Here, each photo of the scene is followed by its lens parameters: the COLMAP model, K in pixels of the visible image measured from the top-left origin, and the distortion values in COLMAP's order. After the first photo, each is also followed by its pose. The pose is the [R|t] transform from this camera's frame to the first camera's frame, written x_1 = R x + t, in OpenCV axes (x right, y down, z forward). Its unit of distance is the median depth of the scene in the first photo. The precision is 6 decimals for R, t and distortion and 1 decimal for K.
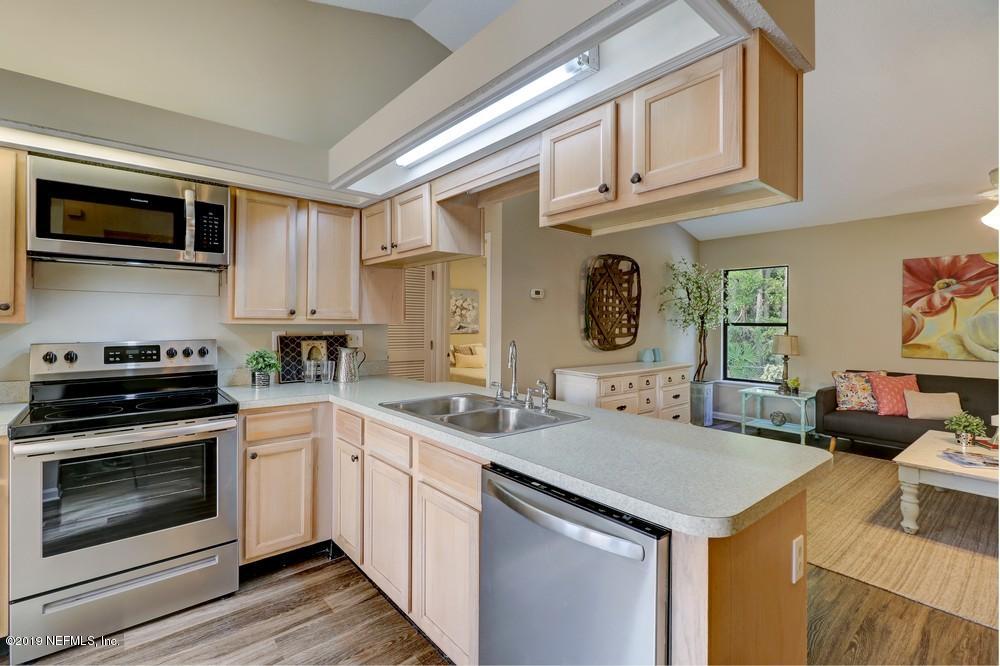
lens RADIAL K [[465.1, 0, 498.9], [0, 465.1, 318.3], [0, 0, 1]] dist [0.014661, -0.002546]
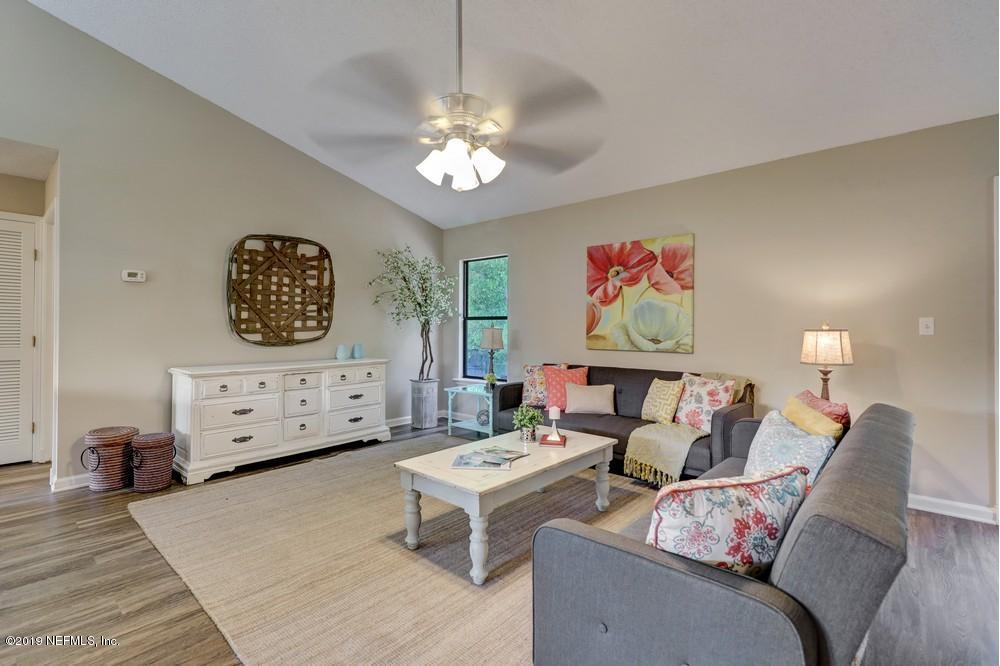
lens RADIAL K [[465.1, 0, 492.0], [0, 465.1, 319.8], [0, 0, 1]] dist [0.014661, -0.002546]
pose [[0.991578, -0.002817, 0.129481, 0.553417], [0.003845, 0.999963, -0.007686, 0.030246], [-0.129455, 0.008119, 0.991552, 0.085775]]
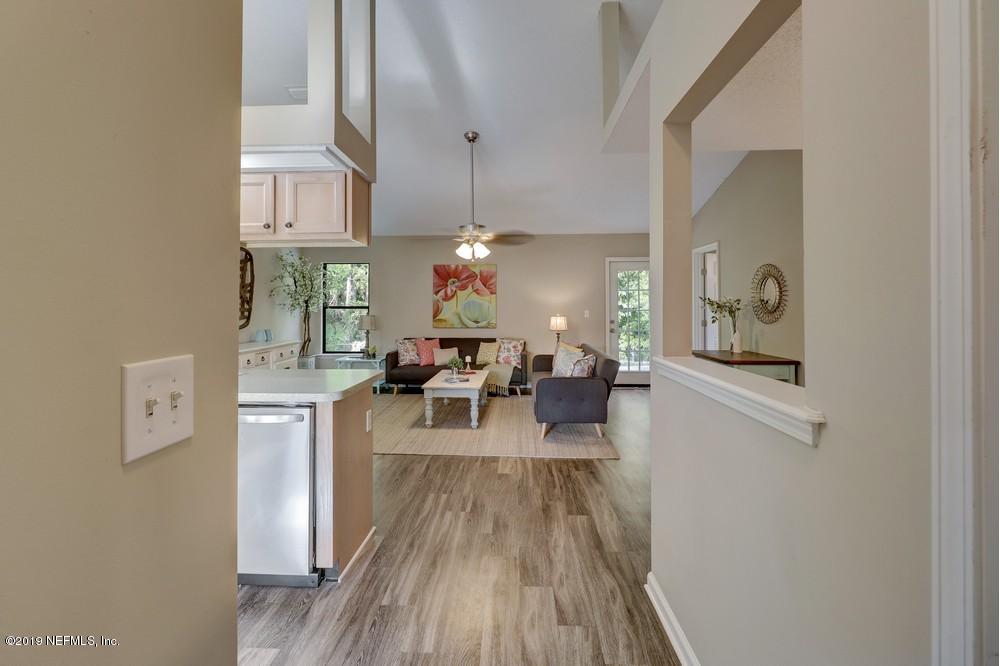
lens RADIAL K [[465.1, 0, 487.0], [0, 465.1, 303.0], [0, 0, 1]] dist [0.014661, -0.002546]
pose [[0.698218, -0.001941, 0.715883, -0.120161], [0.000360, 0.999997, 0.002360, -0.002701], [-0.715885, -0.001390, 0.698217, -0.206106]]
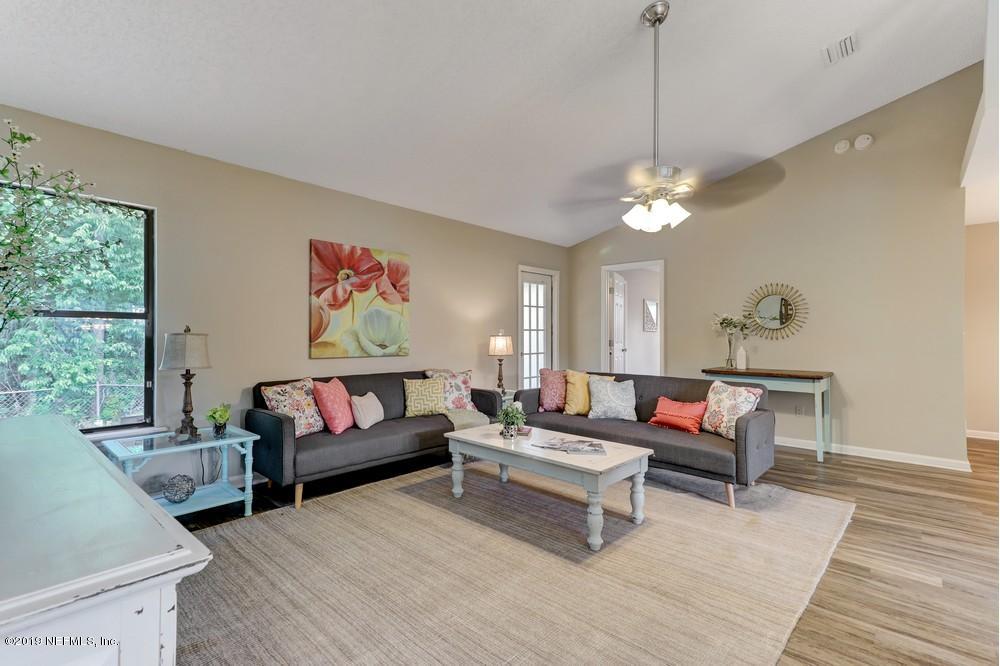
lens RADIAL K [[465.1, 0, 491.4], [0, 465.1, 328.2], [0, 0, 1]] dist [0.014661, -0.002546]
pose [[-0.106455, 0.010136, 0.994266, 0.021511], [-0.009608, 0.999891, -0.011222, 0.036452], [-0.994271, -0.010748, -0.106346, 0.785746]]
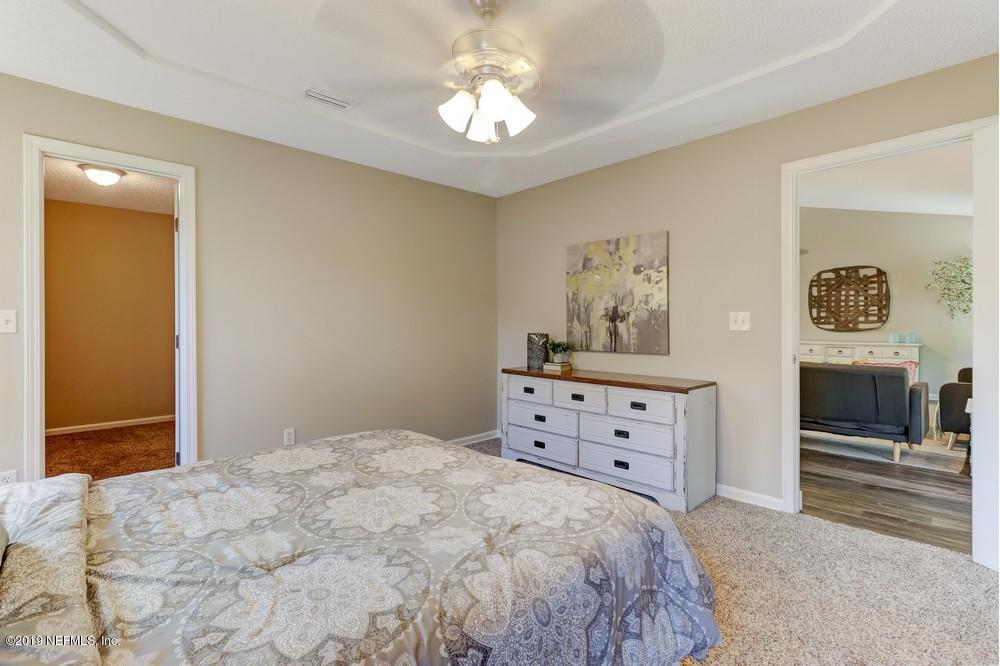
lens RADIAL K [[465.1, 0, 492.9], [0, 465.1, 327.7], [0, 0, 1]] dist [0.014661, -0.002546]
pose [[0.085362, 0.003071, -0.996345, 1.732594], [0.010326, 0.999939, 0.003967, 0.040575], [0.996297, -0.010626, 0.085325, -0.260921]]
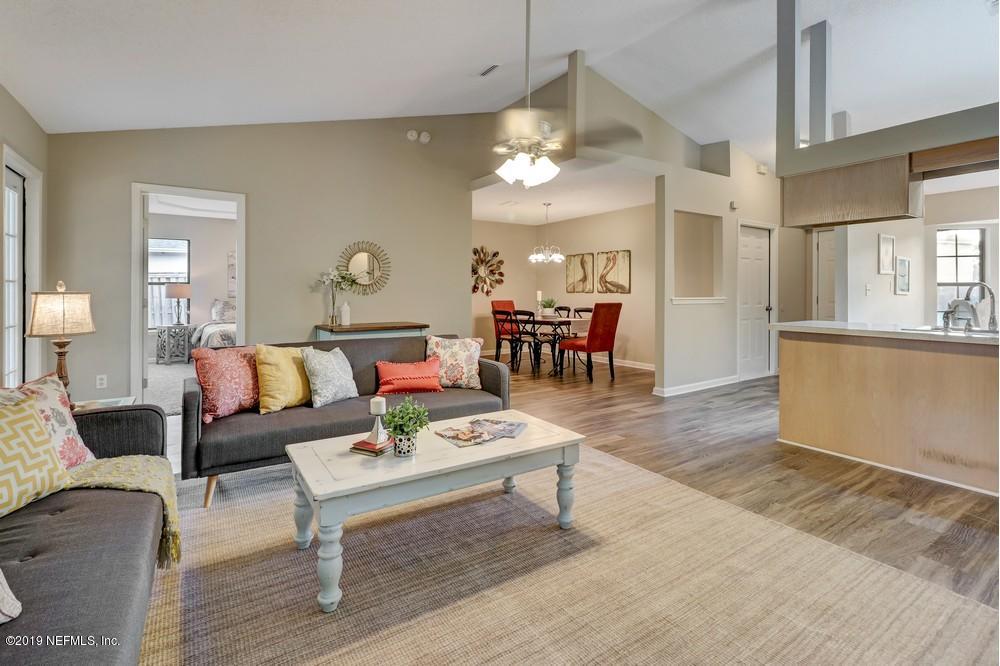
lens RADIAL K [[465.1, 0, 505.3], [0, 465.1, 289.7], [0, 0, 1]] dist [0.014661, -0.002546]
pose [[-0.992609, -0.007566, 0.121123, 0.539195], [-0.008589, 0.999932, -0.007929, 0.038017], [-0.121055, -0.008911, -0.992606, 1.098765]]
